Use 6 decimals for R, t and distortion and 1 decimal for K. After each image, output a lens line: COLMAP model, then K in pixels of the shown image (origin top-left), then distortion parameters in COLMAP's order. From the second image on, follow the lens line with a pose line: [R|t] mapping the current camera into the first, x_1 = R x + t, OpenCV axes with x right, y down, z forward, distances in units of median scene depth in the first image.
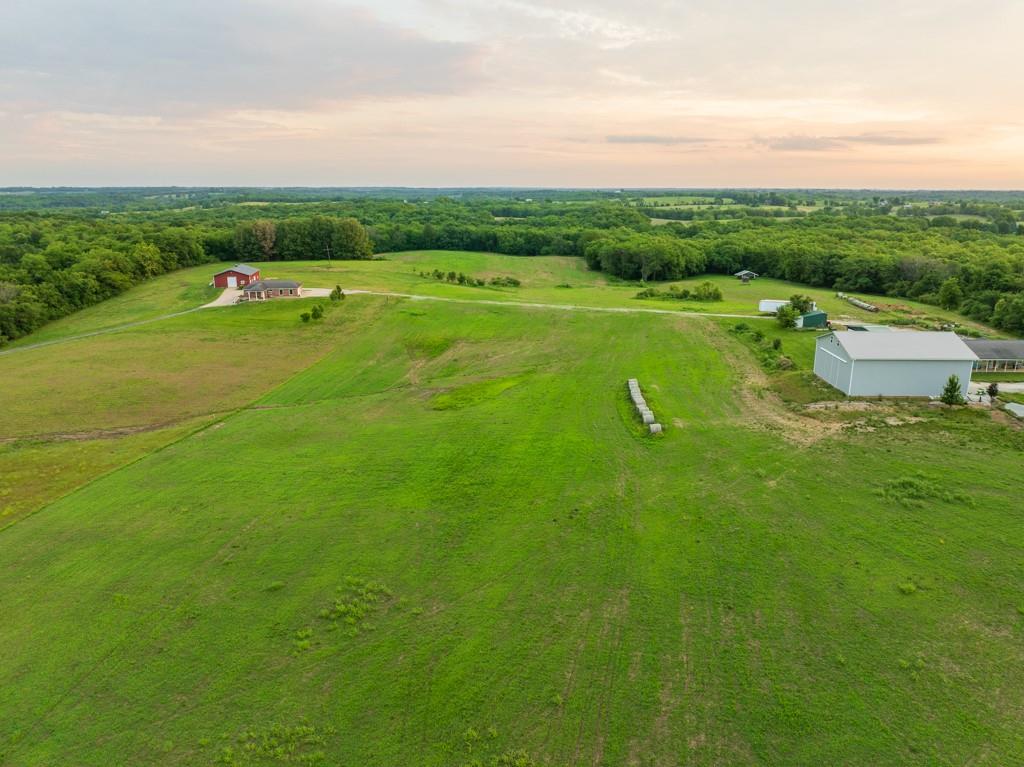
lens RADIAL K [[718.8, 0, 515.7], [0, 718.8, 381.1], [0, 0, 1]] dist [-0.033414, -0.008089]
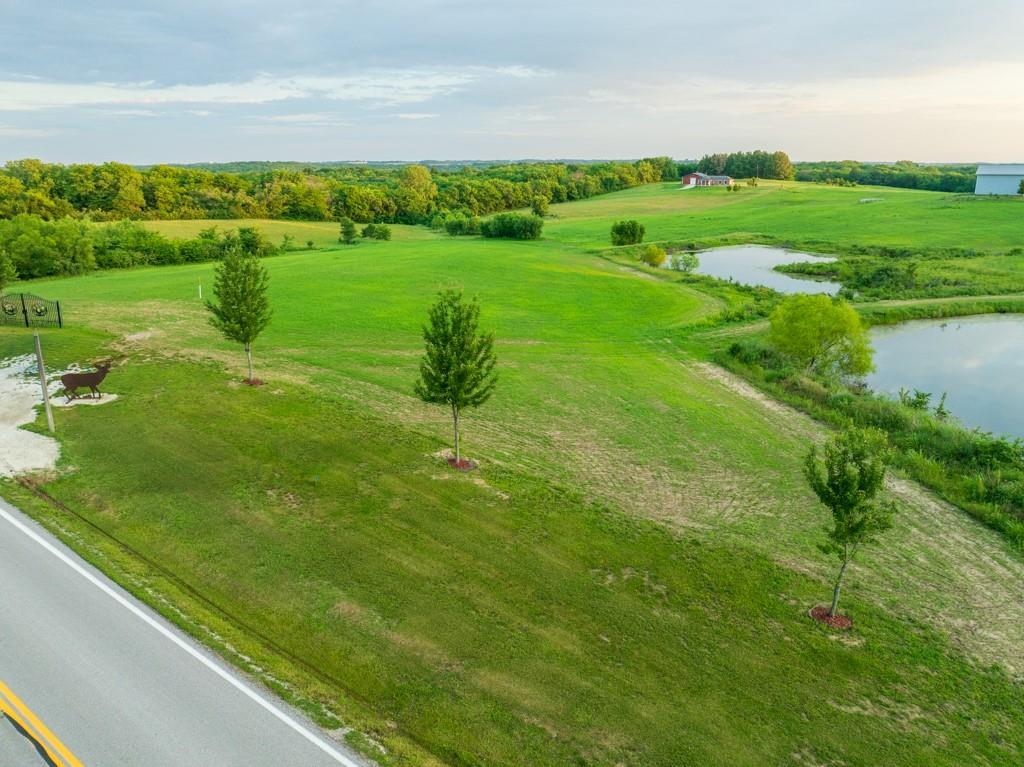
lens RADIAL K [[725.7, 0, 516.3], [0, 725.7, 380.3], [0, 0, 1]] dist [-0.042661, 0.008675]
pose [[0.818128, 0.157474, -0.553054, 0.134163], [-0.141791, 0.987320, 0.071374, 0.129176], [0.557281, 0.020025, 0.830082, -0.306640]]
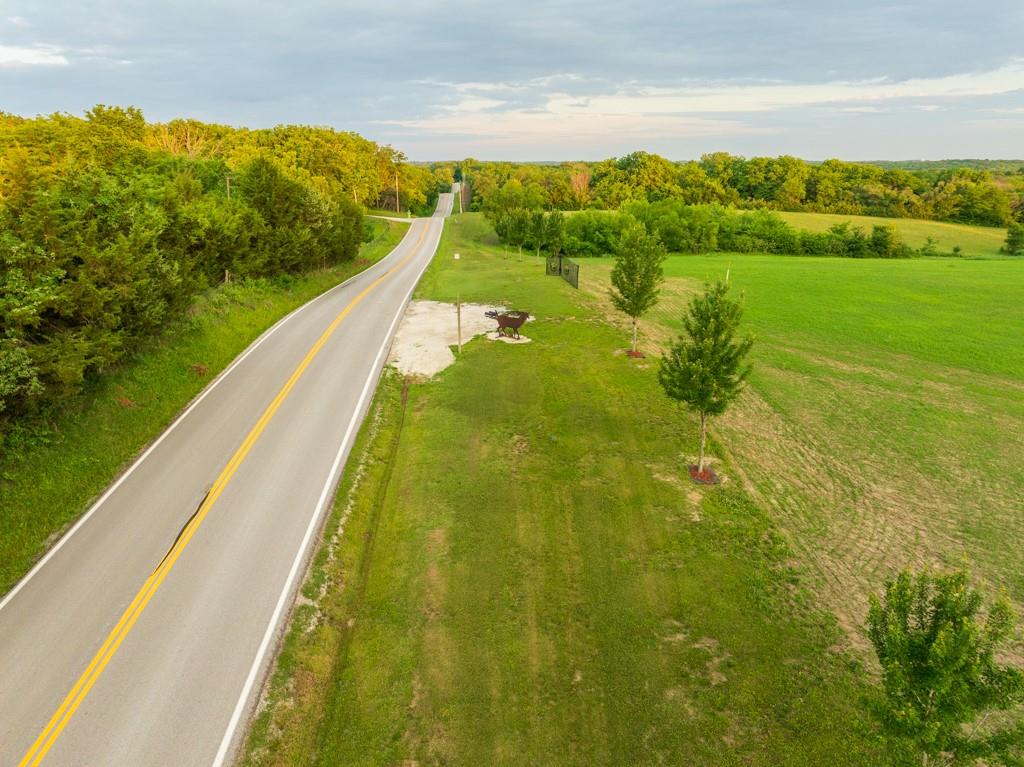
lens RADIAL K [[725.7, 0, 516.3], [0, 725.7, 380.3], [0, 0, 1]] dist [-0.042661, 0.008675]
pose [[0.070851, 0.281573, -0.956920, 0.145537], [-0.253624, 0.932888, 0.255723, 0.124670], [0.964705, 0.224580, 0.137510, -0.284961]]
